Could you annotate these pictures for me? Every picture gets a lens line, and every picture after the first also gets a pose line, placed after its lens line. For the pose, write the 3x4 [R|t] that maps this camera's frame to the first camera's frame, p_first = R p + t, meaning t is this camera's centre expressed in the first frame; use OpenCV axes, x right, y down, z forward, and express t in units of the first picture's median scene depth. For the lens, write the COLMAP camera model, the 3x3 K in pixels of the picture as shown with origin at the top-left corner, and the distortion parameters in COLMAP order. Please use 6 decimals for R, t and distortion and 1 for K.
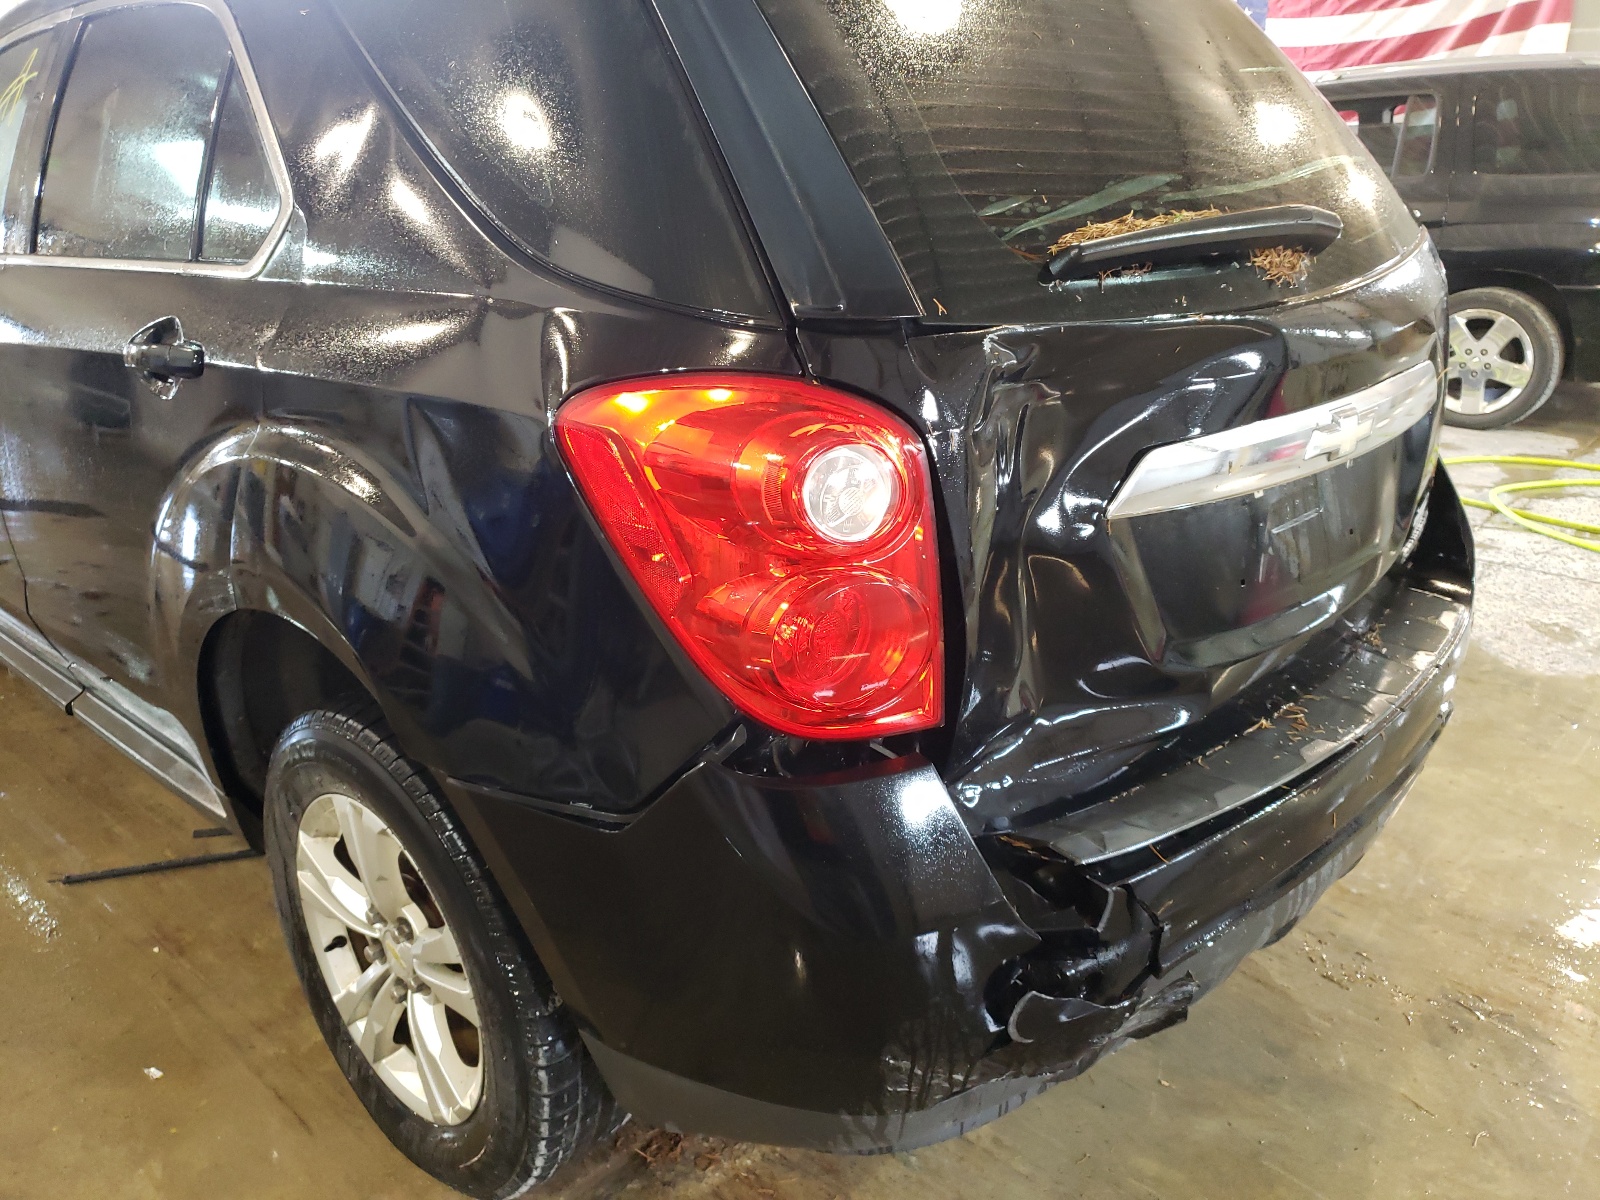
lens RADIAL K [[1158.8, 0, 802.2], [0, 1158.8, 566.4], [0, 0, 1]] dist [-0.047797, 0.067363]
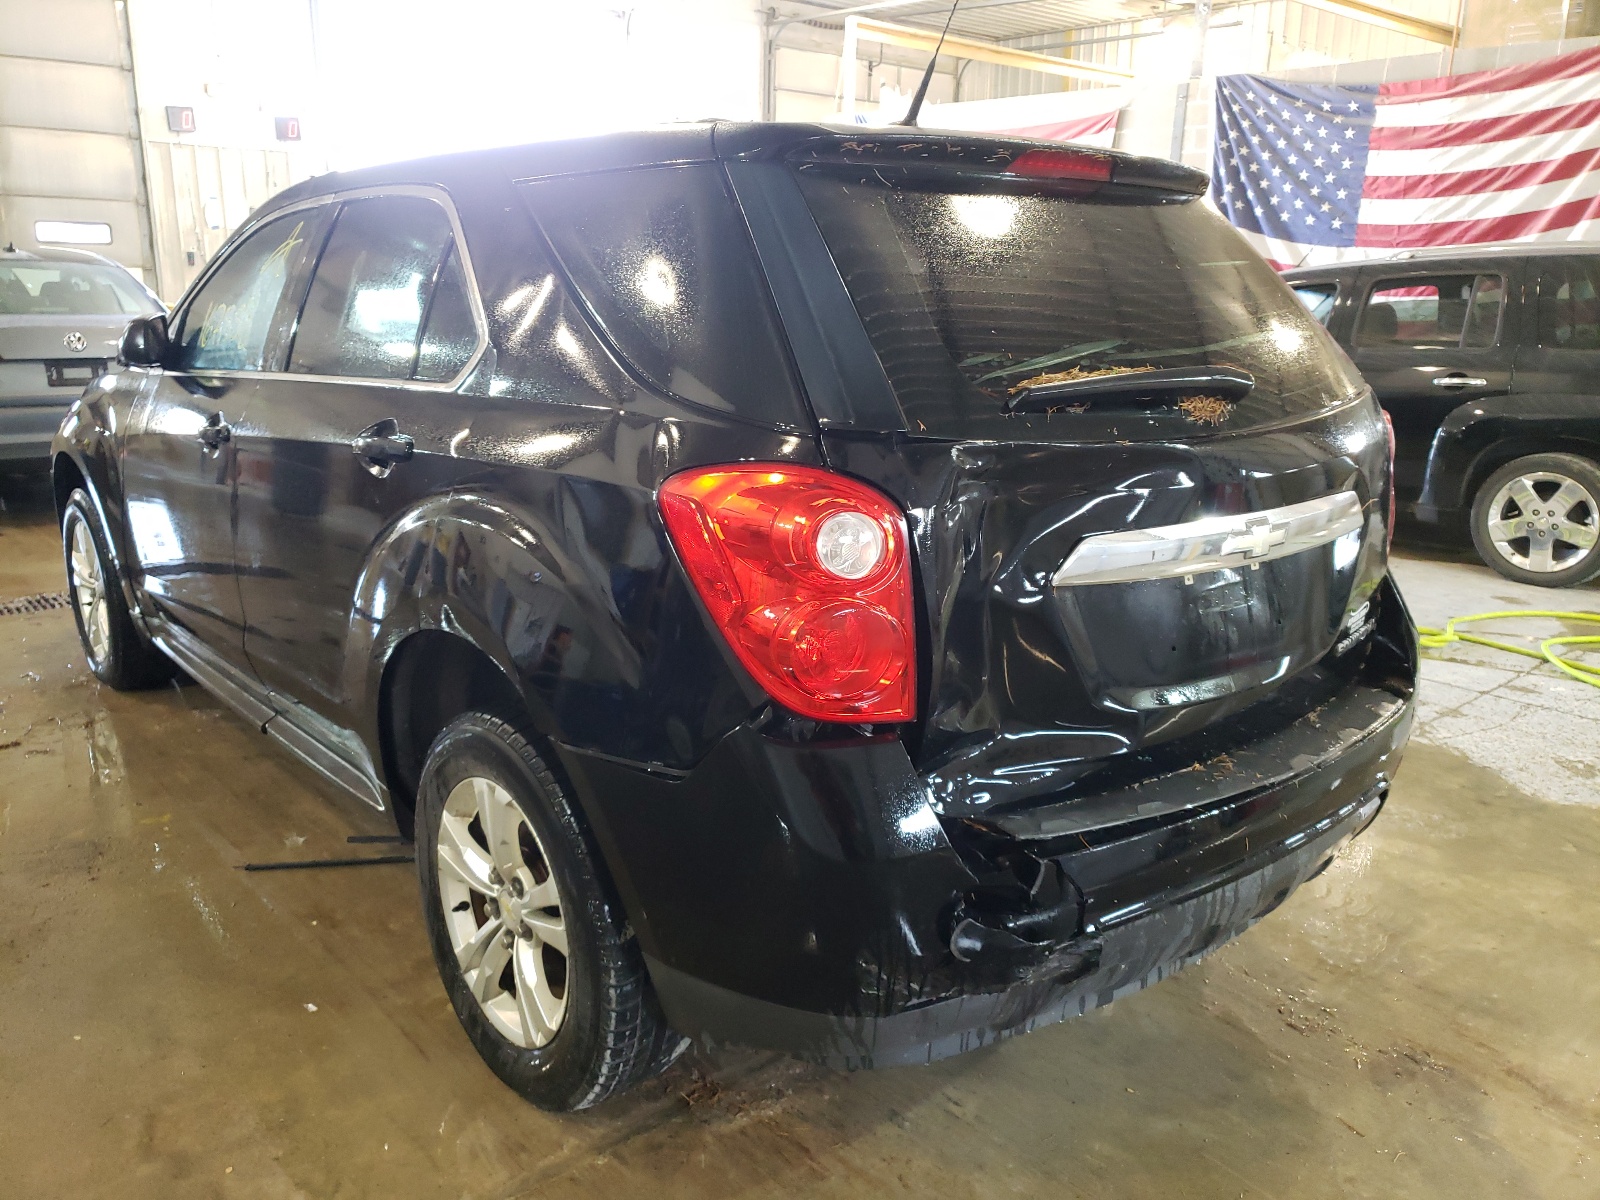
lens RADIAL K [[1158.8, 0, 802.2], [0, 1158.8, 566.4], [0, 0, 1]] dist [-0.047797, 0.067363]
pose [[0.993810, 0.050404, -0.099003, 0.078877], [-0.062059, 0.991024, -0.118410, 0.086938], [0.092146, 0.123821, 0.988017, -0.280818]]
